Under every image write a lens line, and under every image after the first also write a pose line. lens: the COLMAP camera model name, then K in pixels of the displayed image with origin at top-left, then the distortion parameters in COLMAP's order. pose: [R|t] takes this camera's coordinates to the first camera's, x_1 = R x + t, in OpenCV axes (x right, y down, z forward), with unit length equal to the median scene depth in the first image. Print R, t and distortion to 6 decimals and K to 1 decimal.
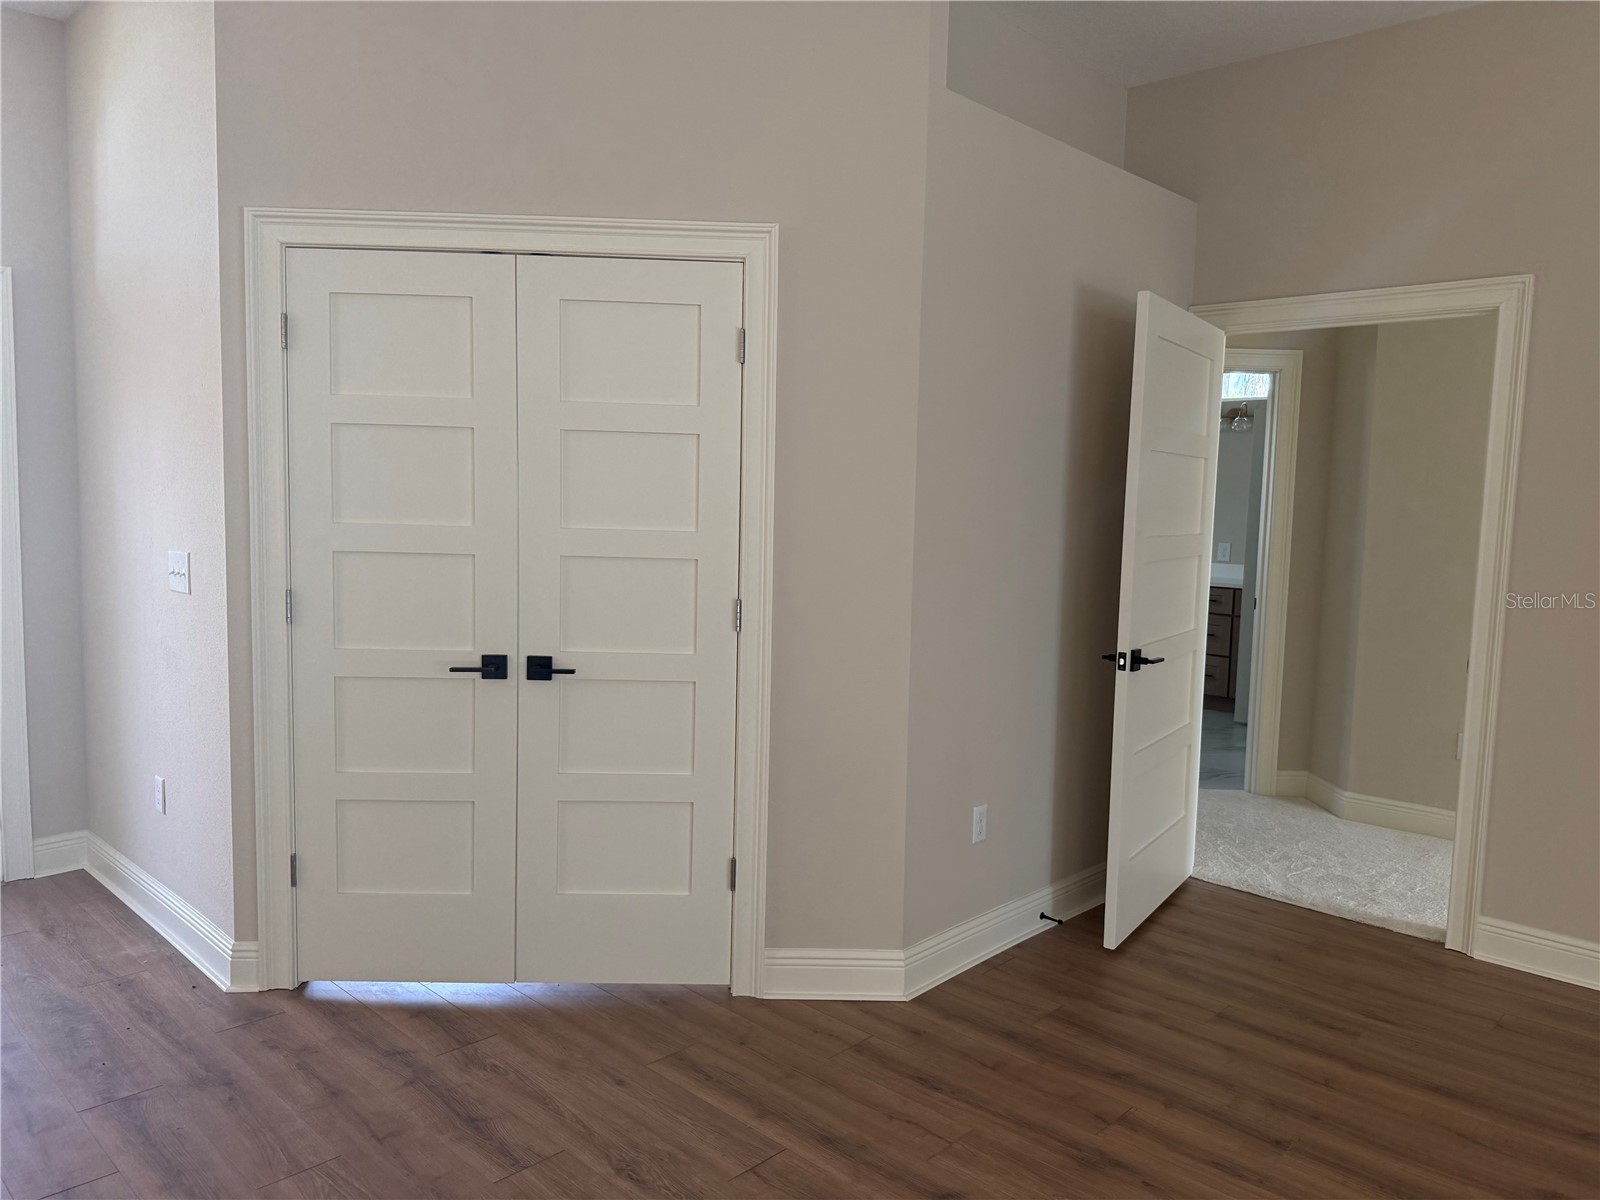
lens RADIAL K [[1116.9, 0, 806.7], [0, 1116.9, 598.3], [0, 0, 1]] dist [0.036314, -0.067818]
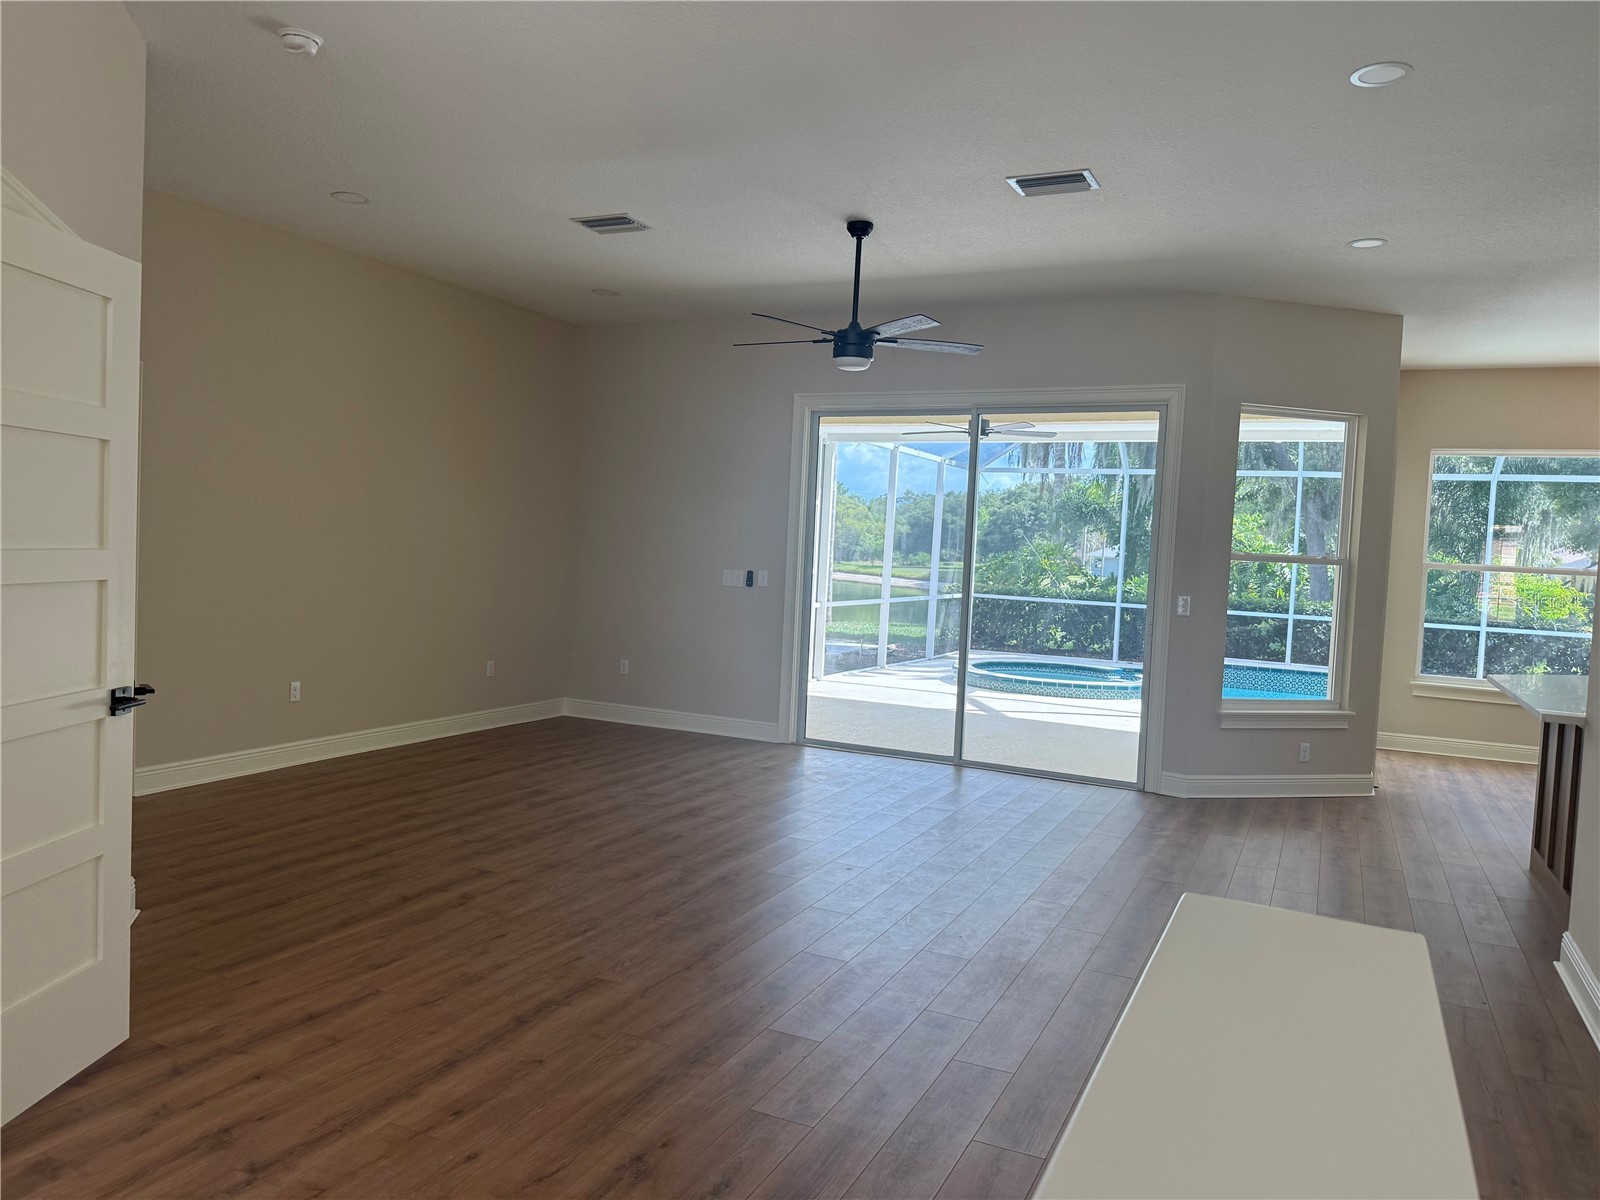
lens RADIAL K [[1116.9, 0, 806.7], [0, 1116.9, 598.3], [0, 0, 1]] dist [0.036314, -0.067818]
pose [[-0.304363, -0.086114, 0.948656, -1.544274], [0.038421, 0.993985, 0.102556, -0.096597], [-0.951781, 0.067662, -0.299224, 0.790852]]
